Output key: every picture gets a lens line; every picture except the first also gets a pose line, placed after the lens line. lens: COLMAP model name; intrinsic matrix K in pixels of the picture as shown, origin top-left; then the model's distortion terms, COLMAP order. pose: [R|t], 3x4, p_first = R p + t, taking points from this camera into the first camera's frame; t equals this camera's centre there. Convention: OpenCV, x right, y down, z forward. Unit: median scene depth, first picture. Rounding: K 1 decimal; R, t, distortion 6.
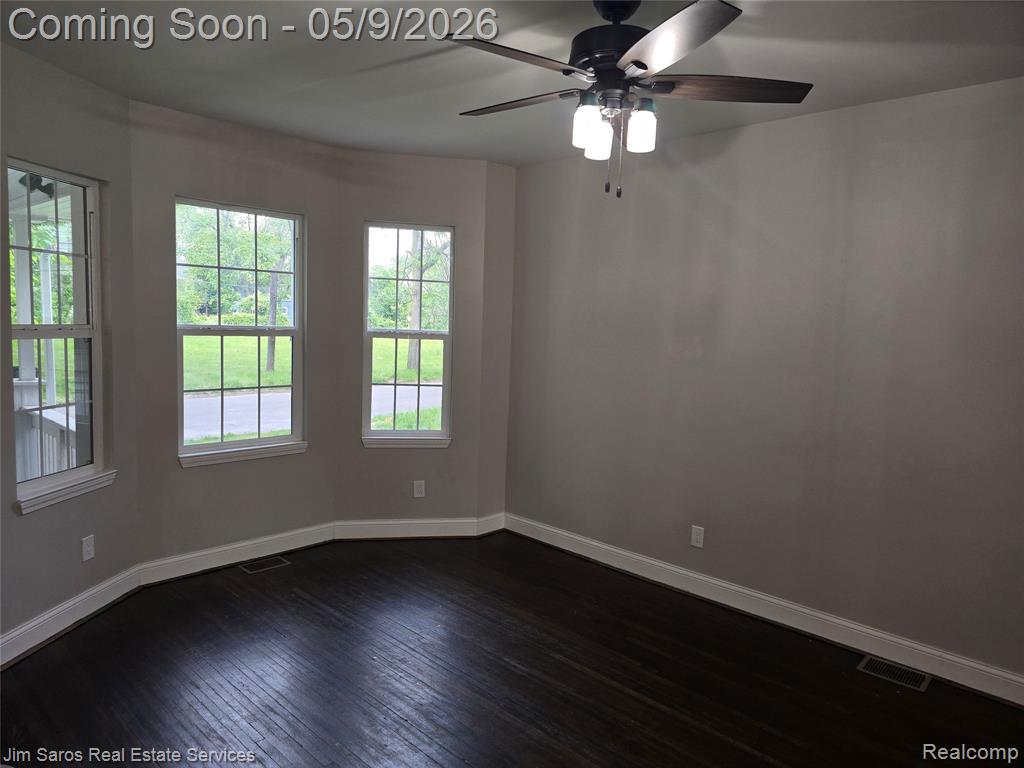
lens RADIAL K [[684.2, 0, 506.4], [0, 684.2, 377.7], [0, 0, 1]] dist [0.080677, -0.081573]
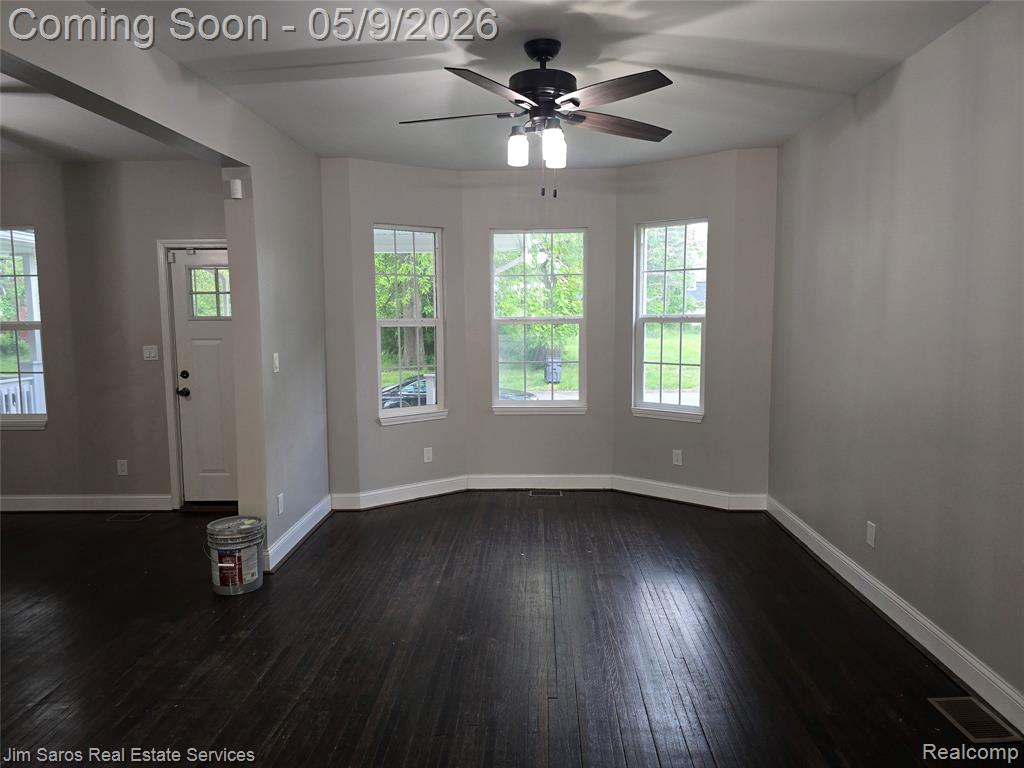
lens RADIAL K [[684.2, 0, 506.4], [0, 684.2, 377.7], [0, 0, 1]] dist [0.080677, -0.081573]
pose [[0.666942, 0.030406, -0.744489, 0.541497], [-0.031863, 0.999417, 0.012273, 0.029171], [0.744428, 0.015537, 0.667522, 0.049077]]
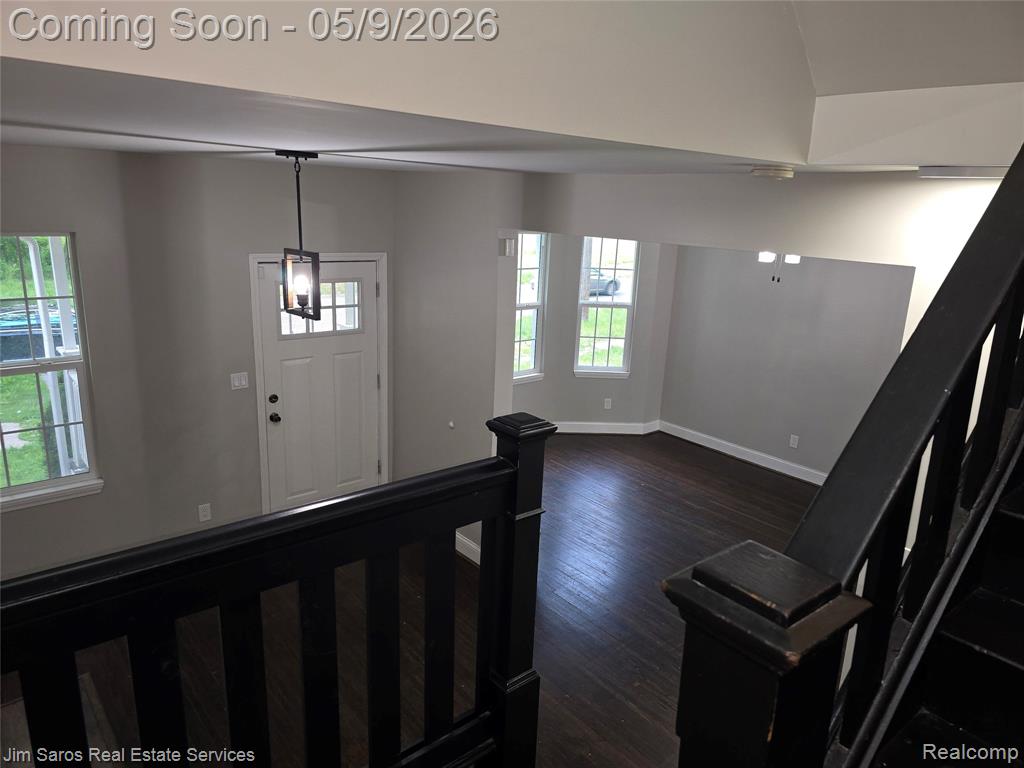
lens RADIAL K [[684.2, 0, 506.4], [0, 684.2, 377.7], [0, 0, 1]] dist [0.080677, -0.081573]
pose [[0.995146, 0.031018, -0.093391, -0.225171], [-0.015669, 0.986861, 0.160809, -0.153882], [0.097152, -0.158565, 0.982557, -0.584407]]
